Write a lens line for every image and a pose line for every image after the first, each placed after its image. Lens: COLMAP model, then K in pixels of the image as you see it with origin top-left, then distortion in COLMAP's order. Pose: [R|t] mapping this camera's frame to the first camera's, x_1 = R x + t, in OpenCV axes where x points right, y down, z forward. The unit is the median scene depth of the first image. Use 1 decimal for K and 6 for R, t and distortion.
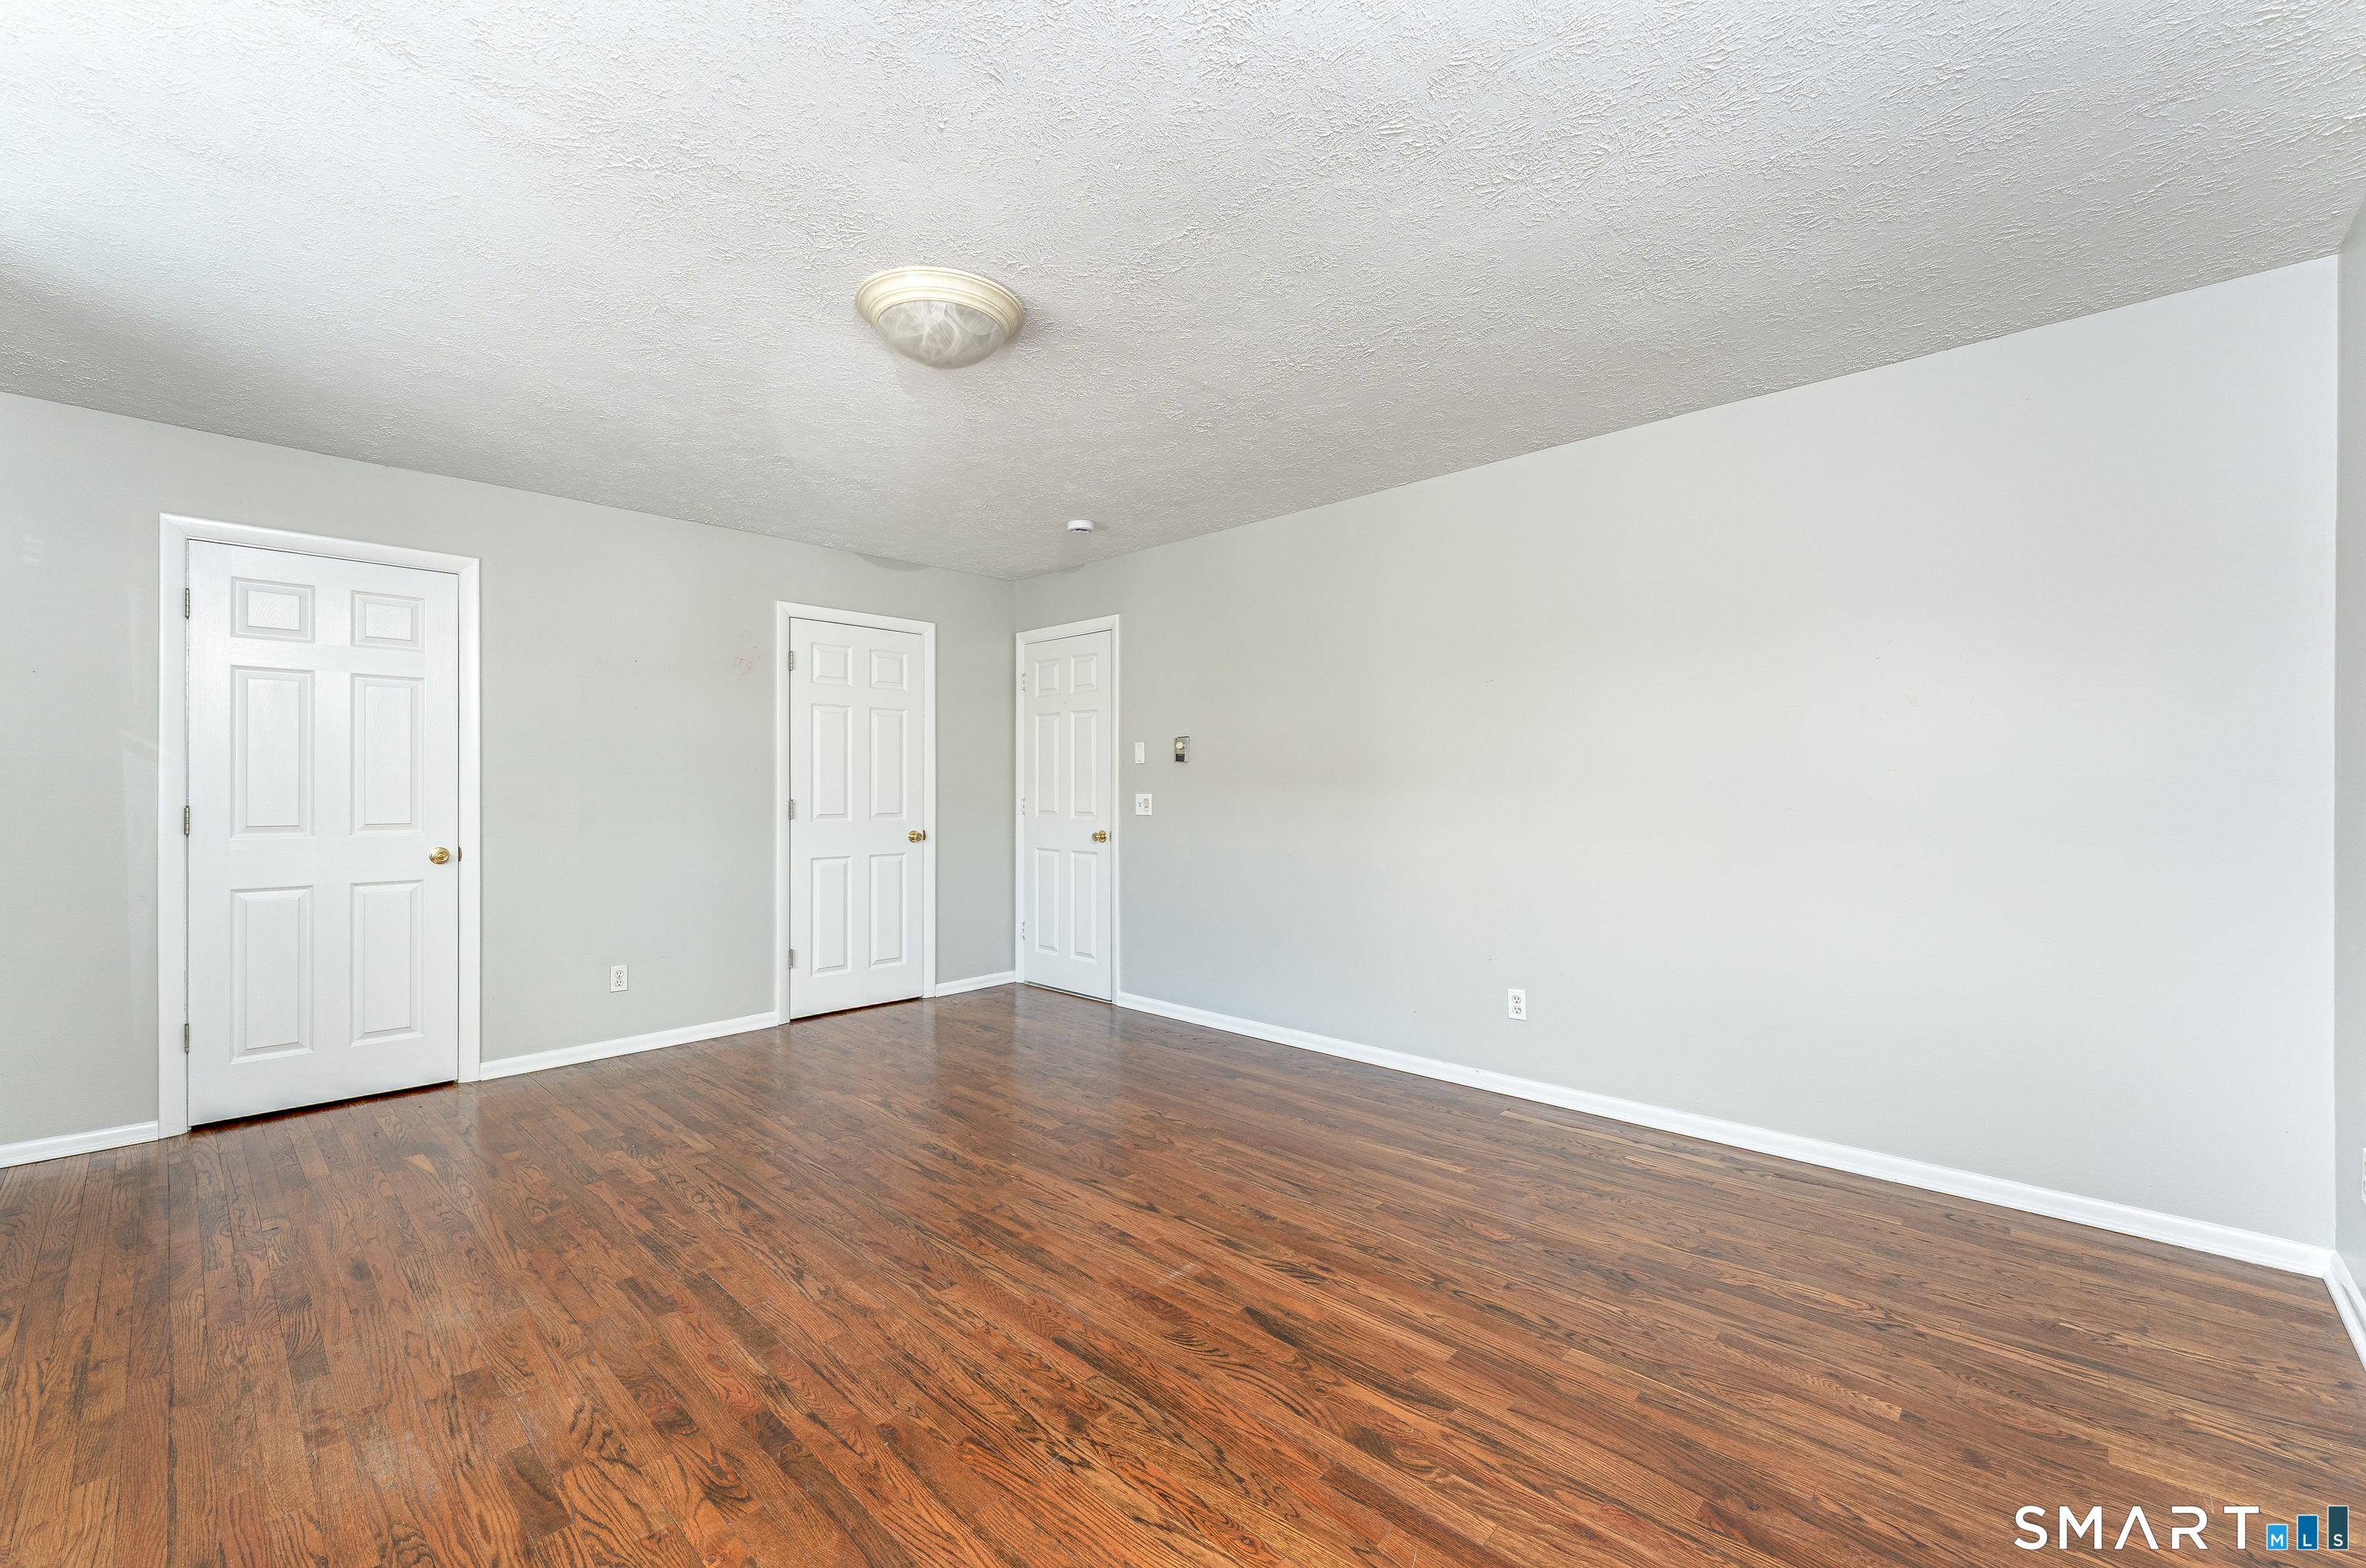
lens RADIAL K [[958.7, 0, 1162.8], [0, 958.7, 777.8], [0, 0, 1]] dist [0.004732, -0.000157]
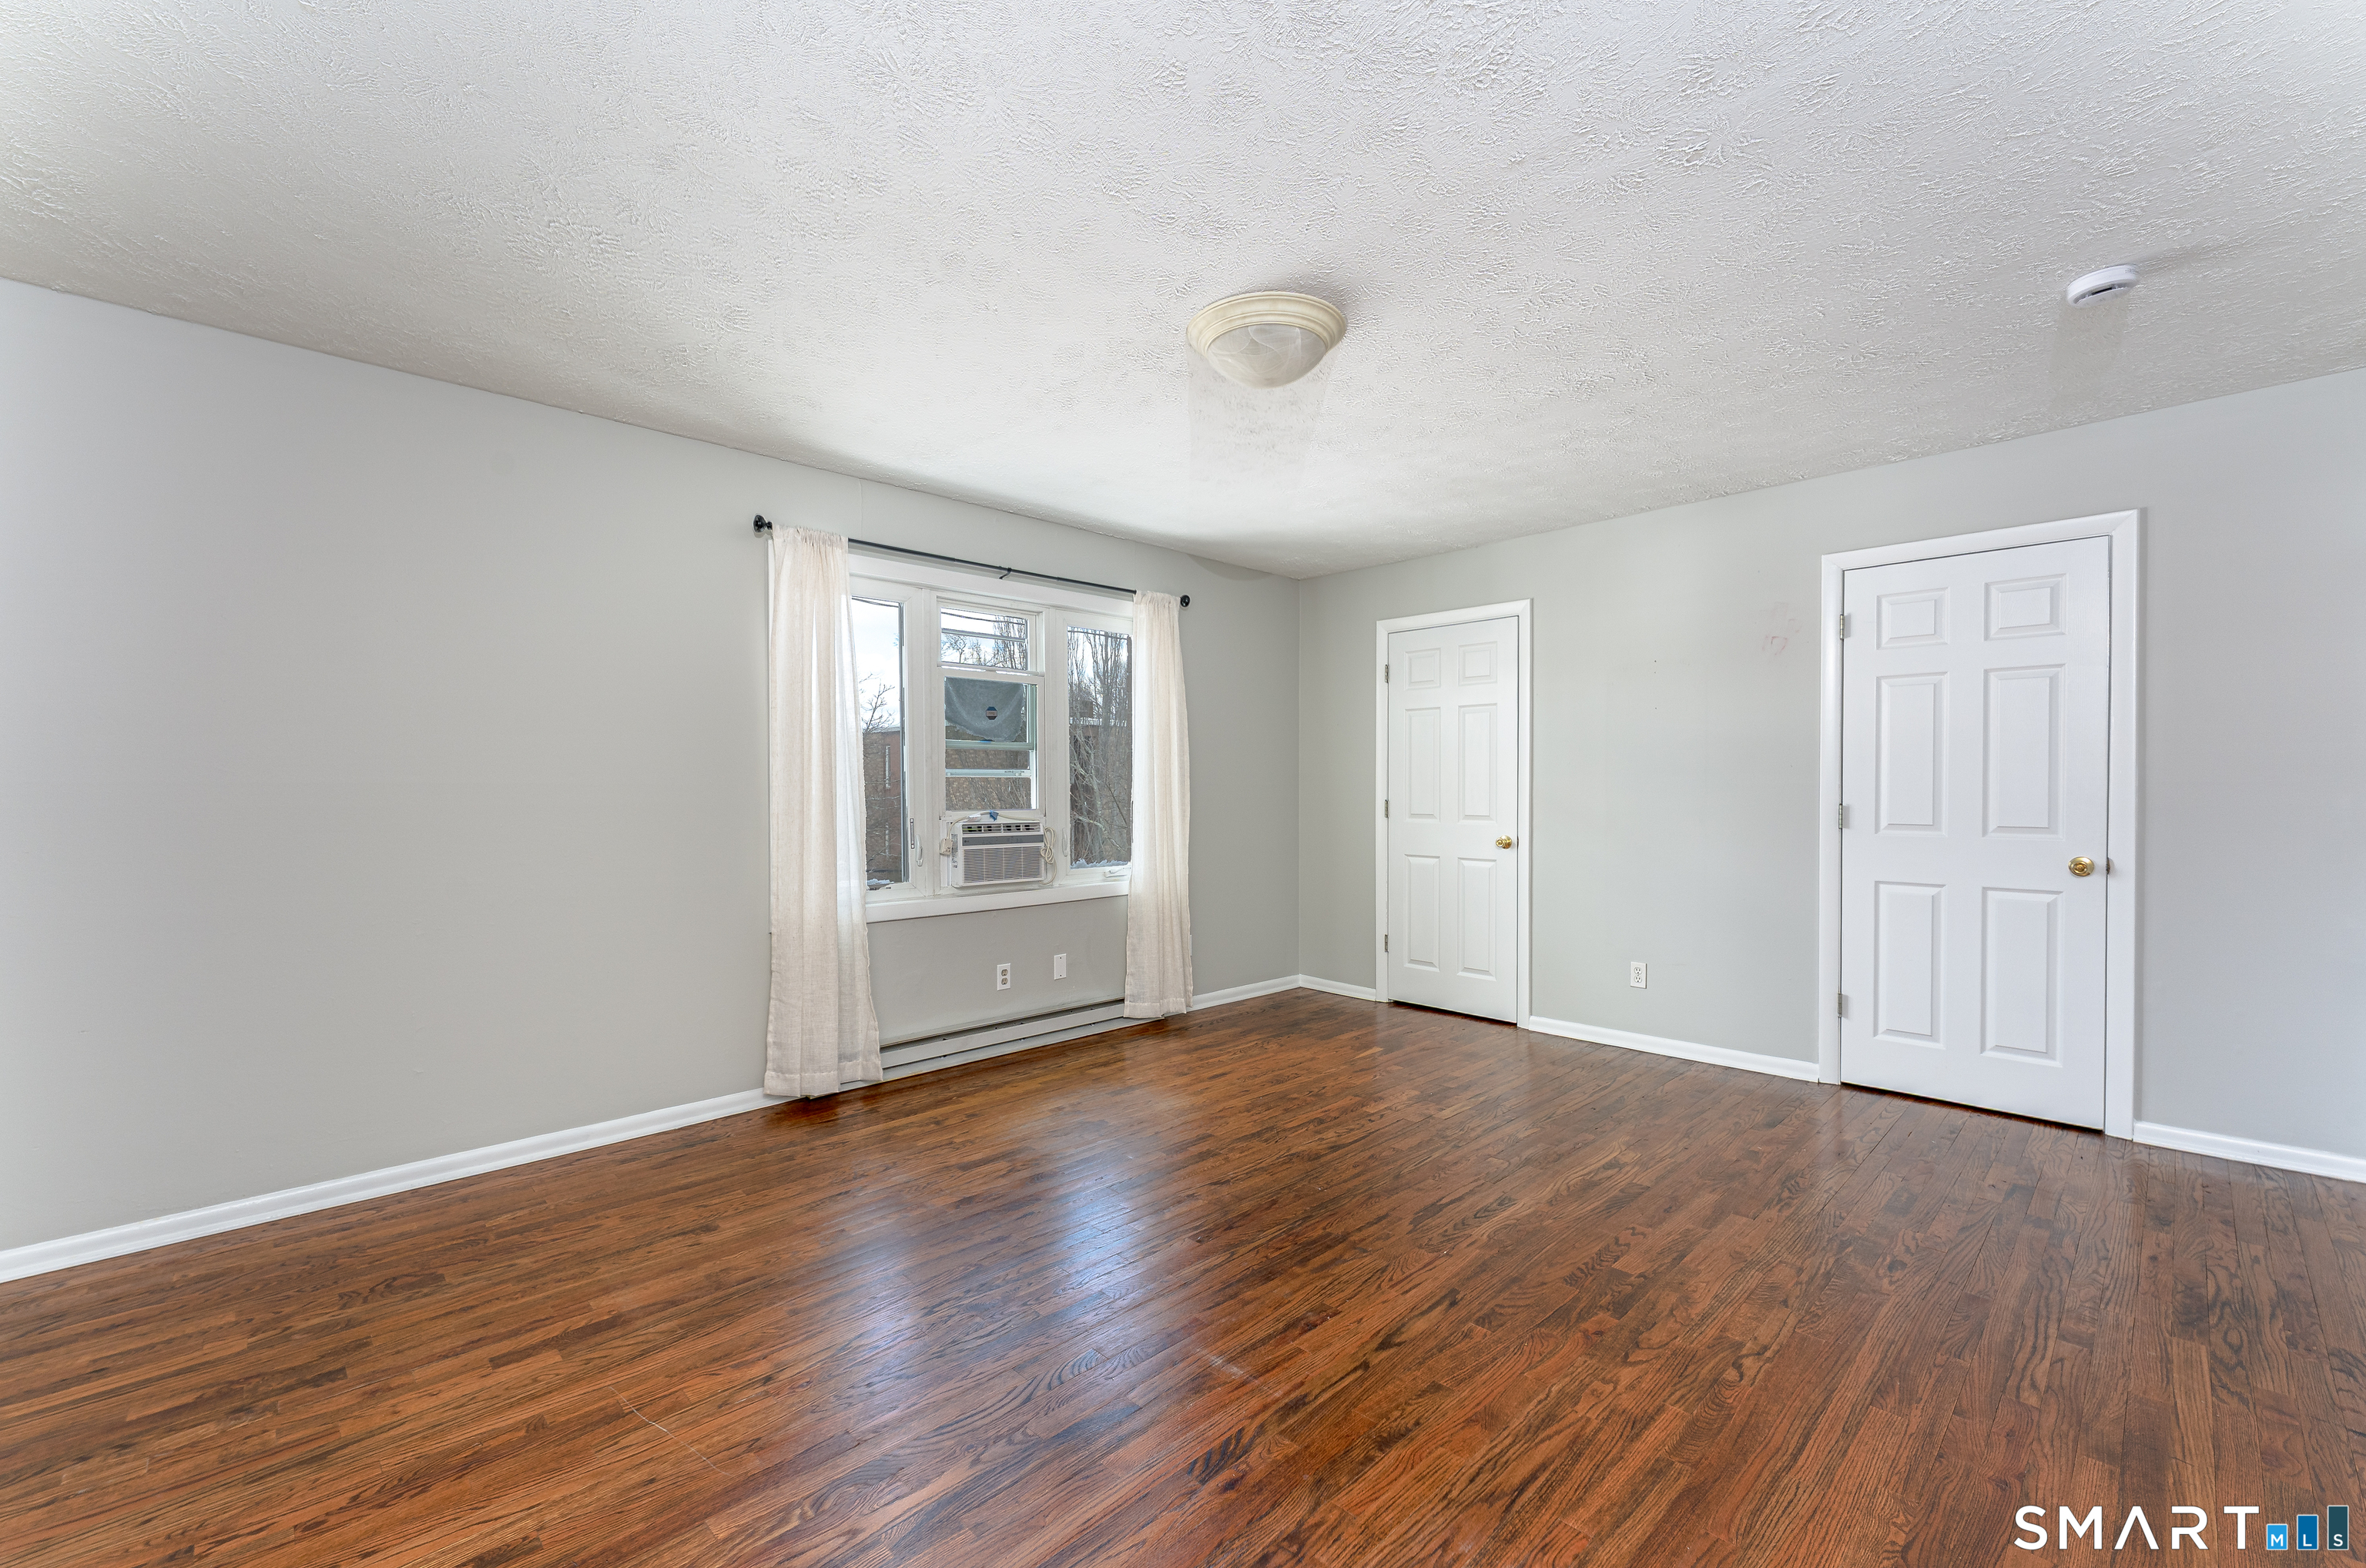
lens RADIAL K [[958.7, 0, 1167.0], [0, 958.7, 793.4], [0, 0, 1]] dist [0.004732, -0.000157]
pose [[-0.023328, 0.008741, -0.999690, 0.616285], [0.012404, 0.999887, 0.008453, 0.001686], [0.999651, -0.012203, -0.023434, 0.696473]]
